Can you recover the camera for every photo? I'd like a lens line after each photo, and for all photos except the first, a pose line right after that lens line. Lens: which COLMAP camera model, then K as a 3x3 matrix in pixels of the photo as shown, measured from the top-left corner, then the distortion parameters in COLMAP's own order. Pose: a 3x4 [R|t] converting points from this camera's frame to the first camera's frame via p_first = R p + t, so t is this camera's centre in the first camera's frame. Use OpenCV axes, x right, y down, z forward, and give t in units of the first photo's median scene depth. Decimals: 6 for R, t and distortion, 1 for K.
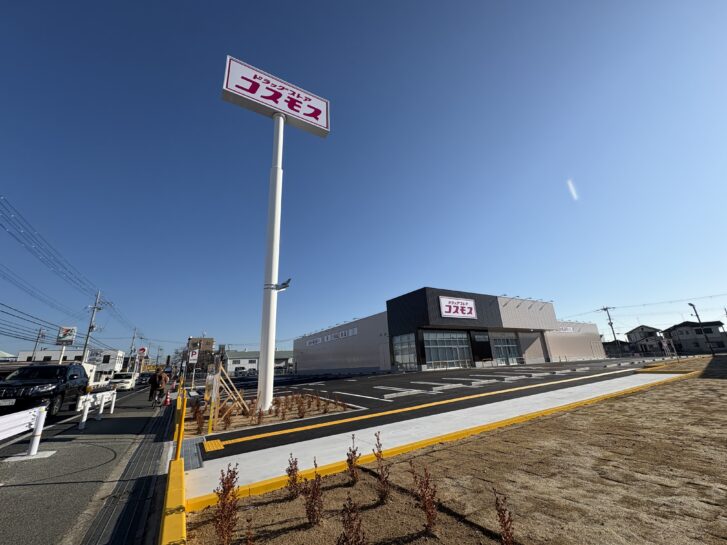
lens RADIAL K [[291.5, 0, 363.3], [0, 291.5, 277.7], [0, 0, 1]] dist [0.001683, 0.000227]
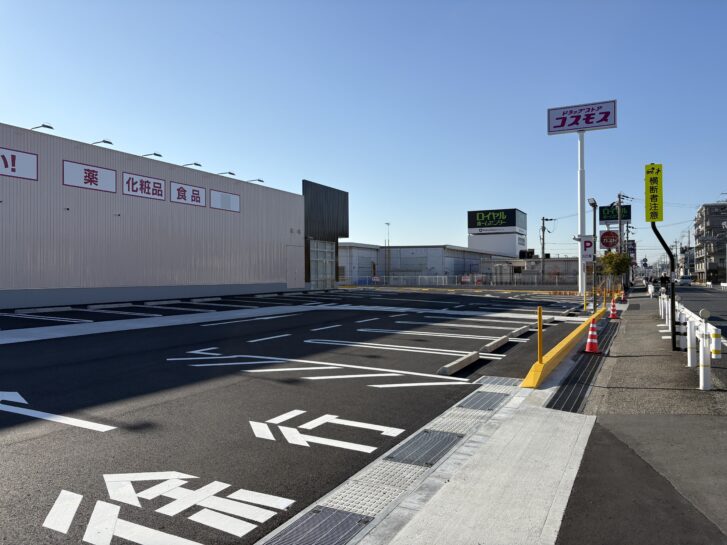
lens RADIAL K [[543.8, 0, 363.5], [0, 543.8, 272.5], [0, 0, 1]] dist [0.042053, -0.001504]
pose [[-0.535025, 0.051211, 0.843283, -0.762869], [-0.223685, 0.953952, -0.199850, 0.379630], [-0.814686, -0.295555, -0.498933, 1.153264]]
